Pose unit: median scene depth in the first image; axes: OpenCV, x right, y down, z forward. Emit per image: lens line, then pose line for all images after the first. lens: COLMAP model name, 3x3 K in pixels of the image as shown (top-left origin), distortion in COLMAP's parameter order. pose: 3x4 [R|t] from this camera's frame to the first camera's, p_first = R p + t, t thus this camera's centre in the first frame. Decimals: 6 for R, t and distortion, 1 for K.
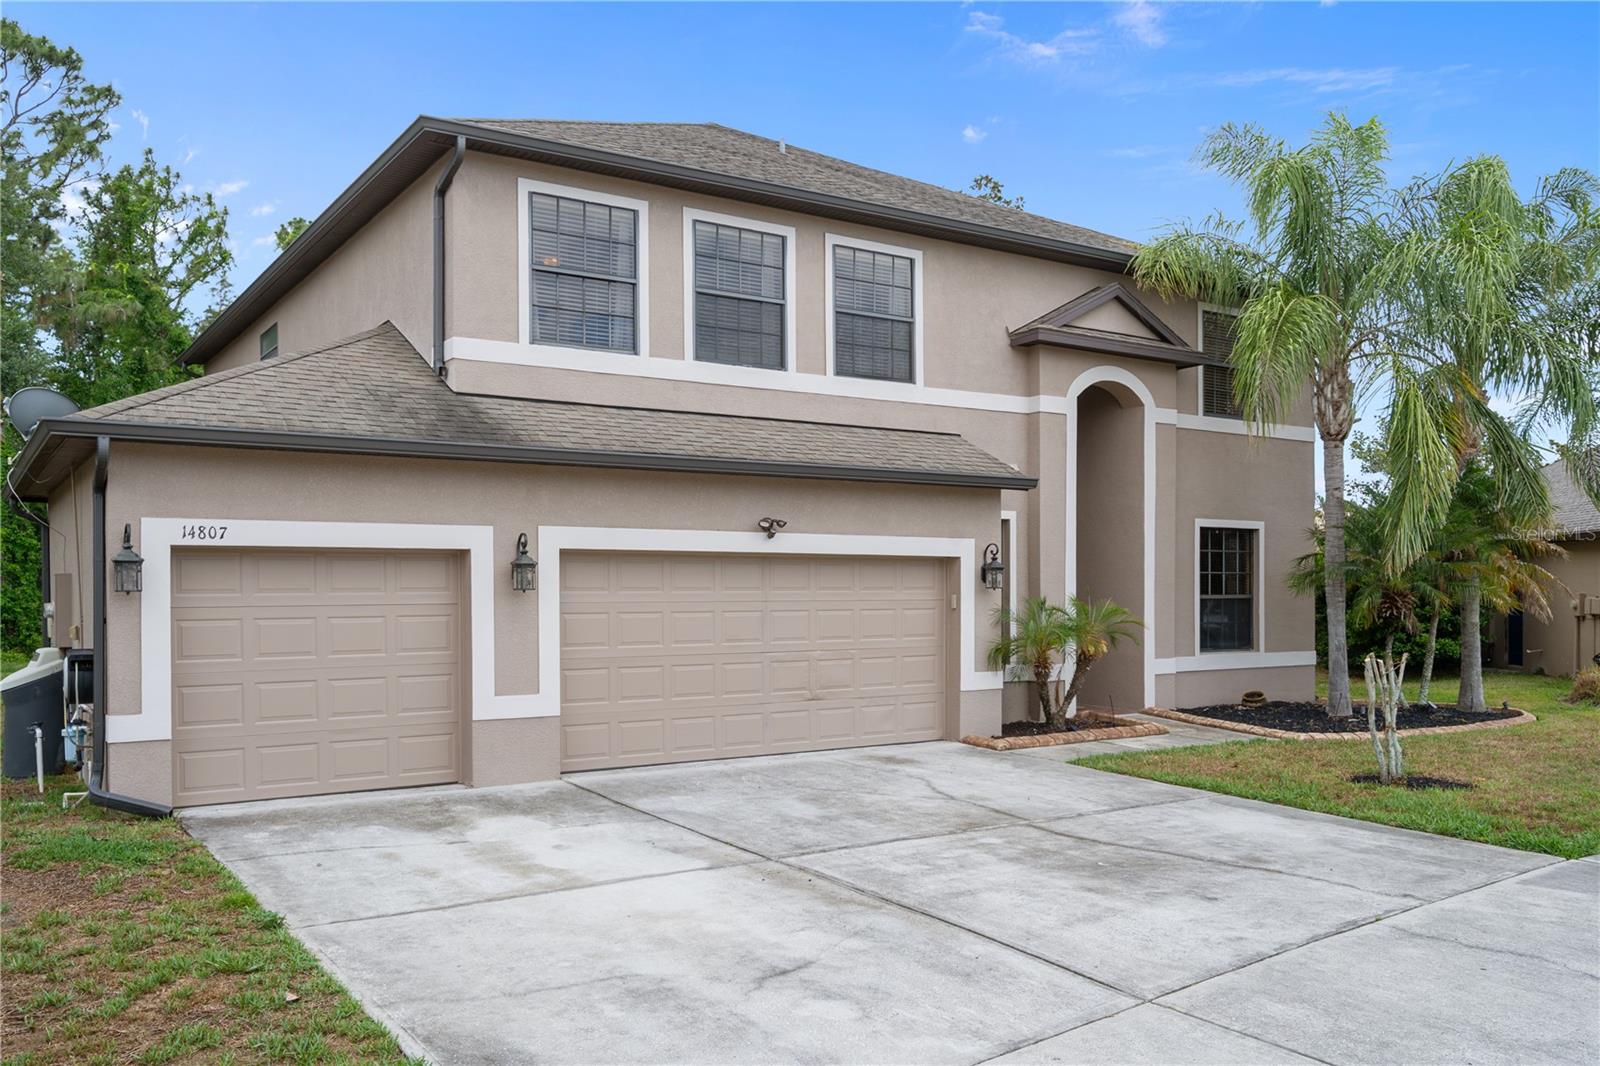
lens RADIAL K [[1194.2, 0, 798.5], [0, 1194.2, 595.7], [0, 0, 1]] dist [-0.000346, -0.044418]
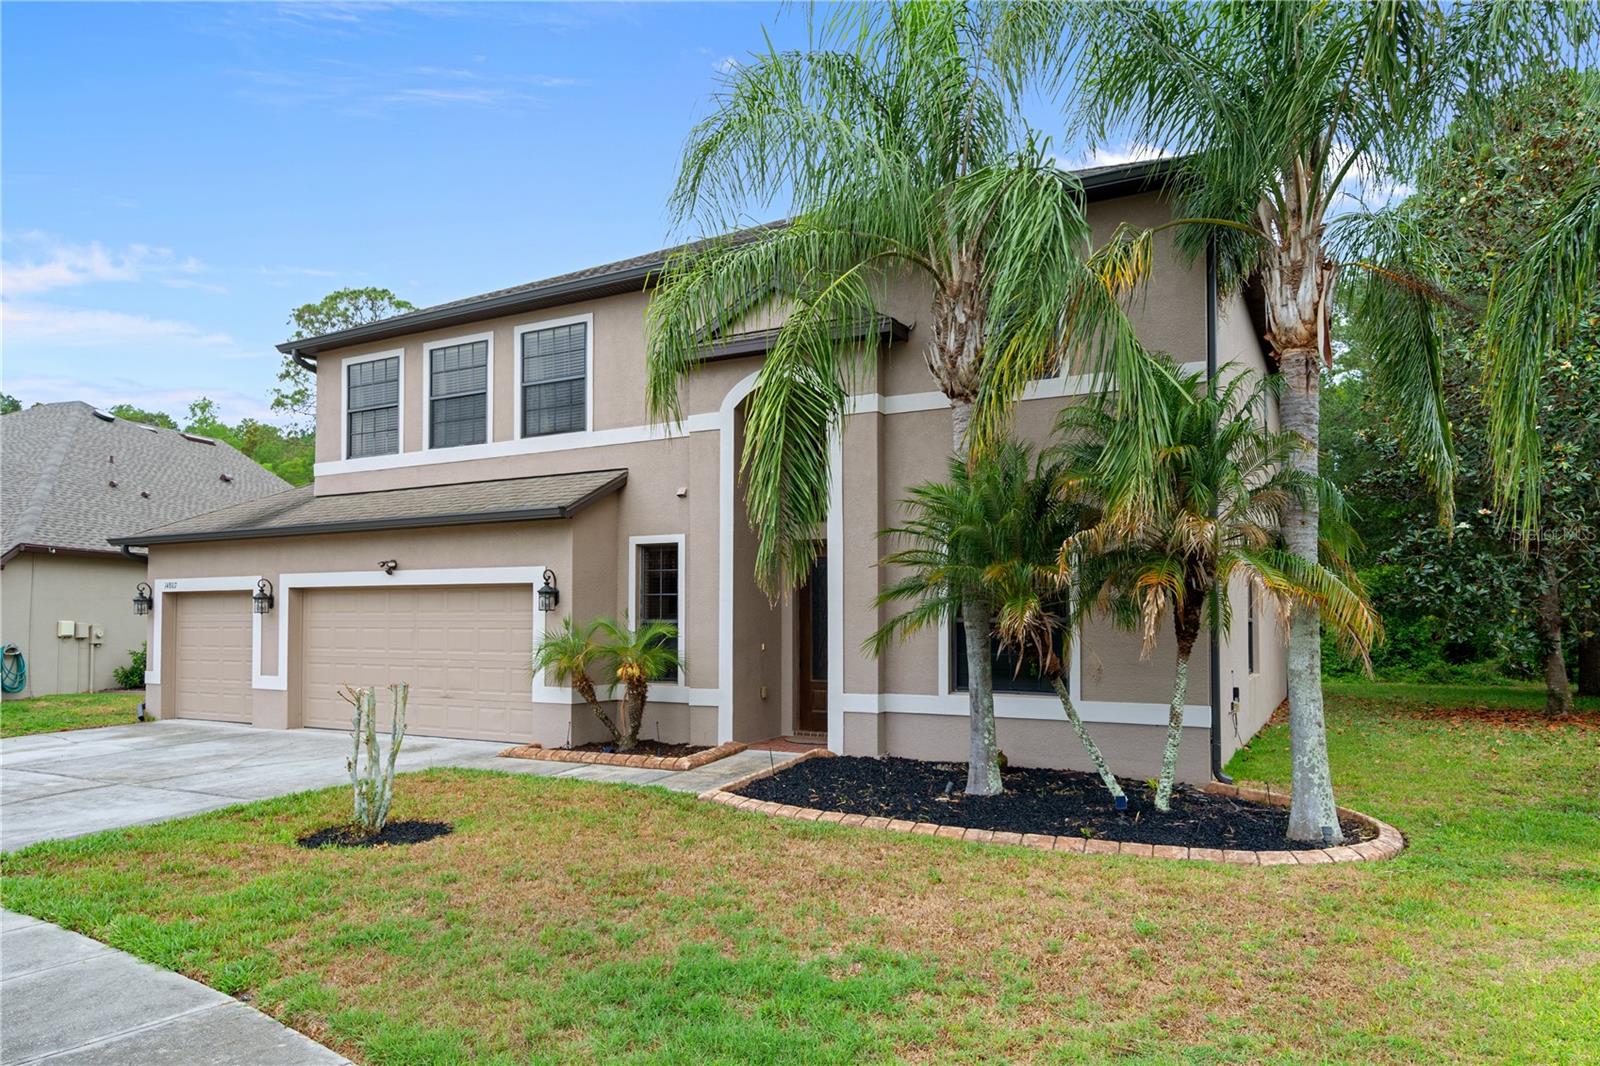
lens RADIAL K [[1148.2, 0, 797.7], [0, 1148.2, 556.0], [0, 0, 1]] dist [0.021662, -0.000038]
pose [[0.448408, -0.042632, -0.892812, 1.275290], [-0.001644, 0.998821, -0.048520, -0.005898], [0.893828, 0.023225, 0.447809, 0.761500]]
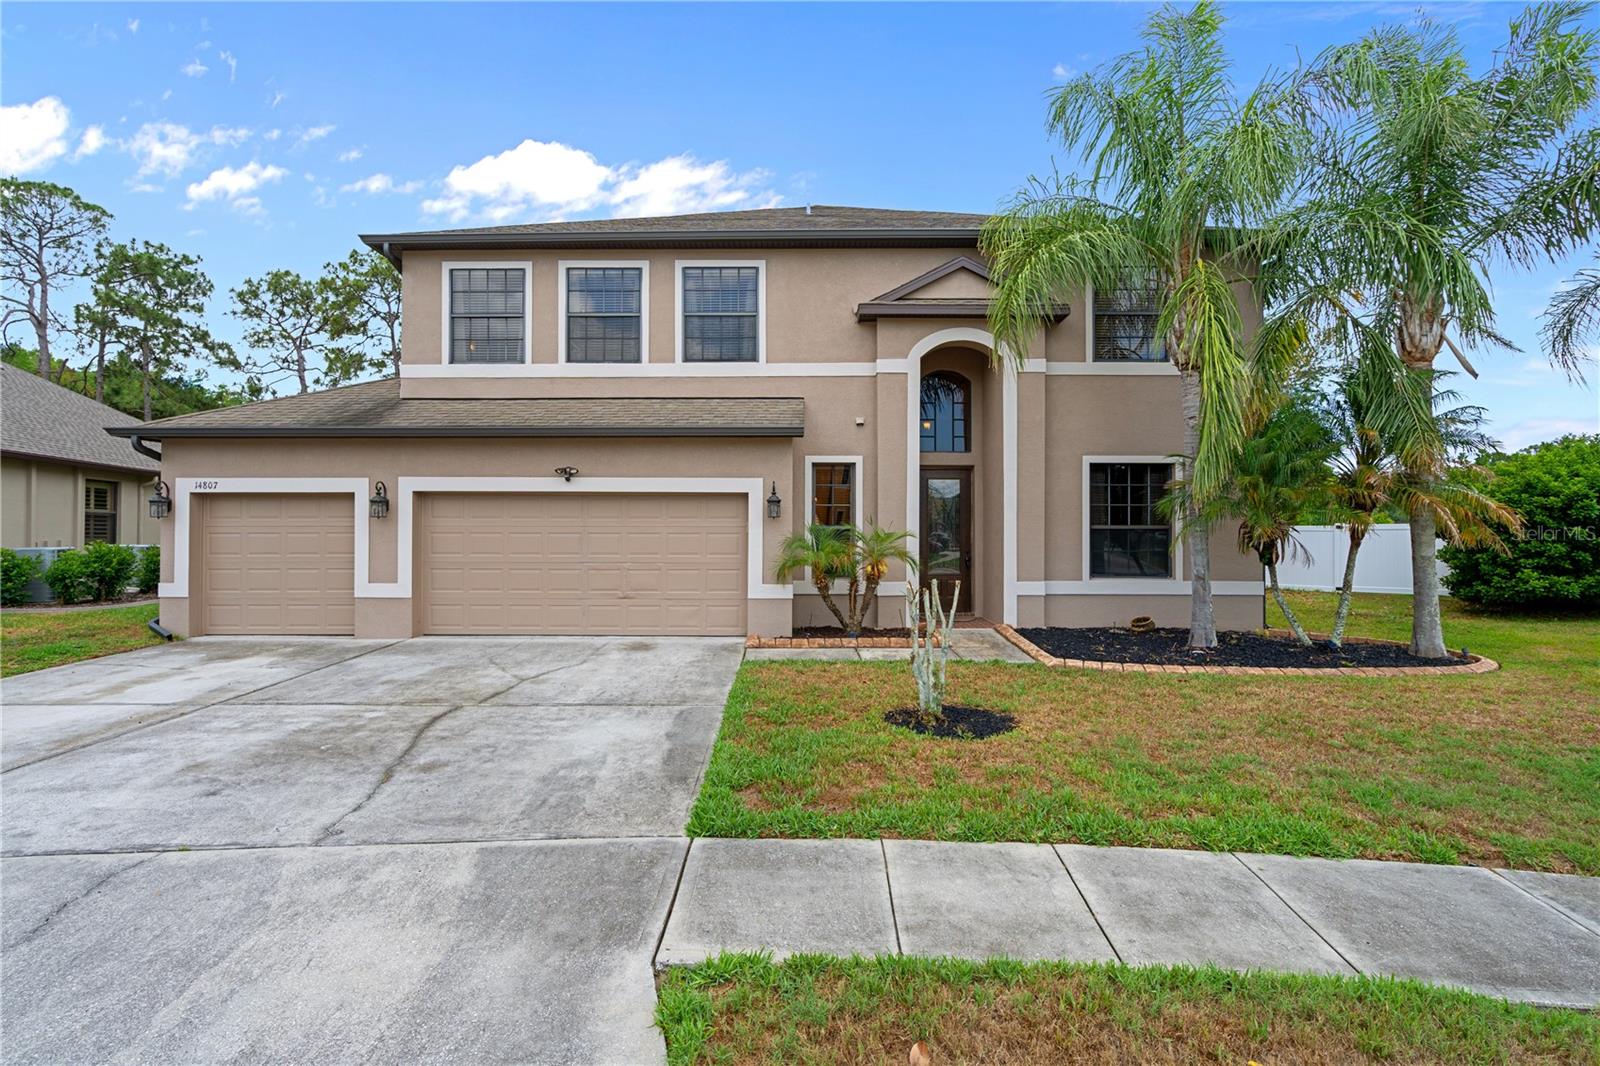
lens RADIAL K [[742.1, 0, 804.1], [0, 742.1, 511.0], [0, 0, 1]] dist [-0.001593, 0.015741]
pose [[0.839610, -0.002366, -0.543184, 0.639194], [-0.007223, 0.999853, -0.015519, -0.001656], [0.543141, 0.016953, 0.839470, 0.380793]]
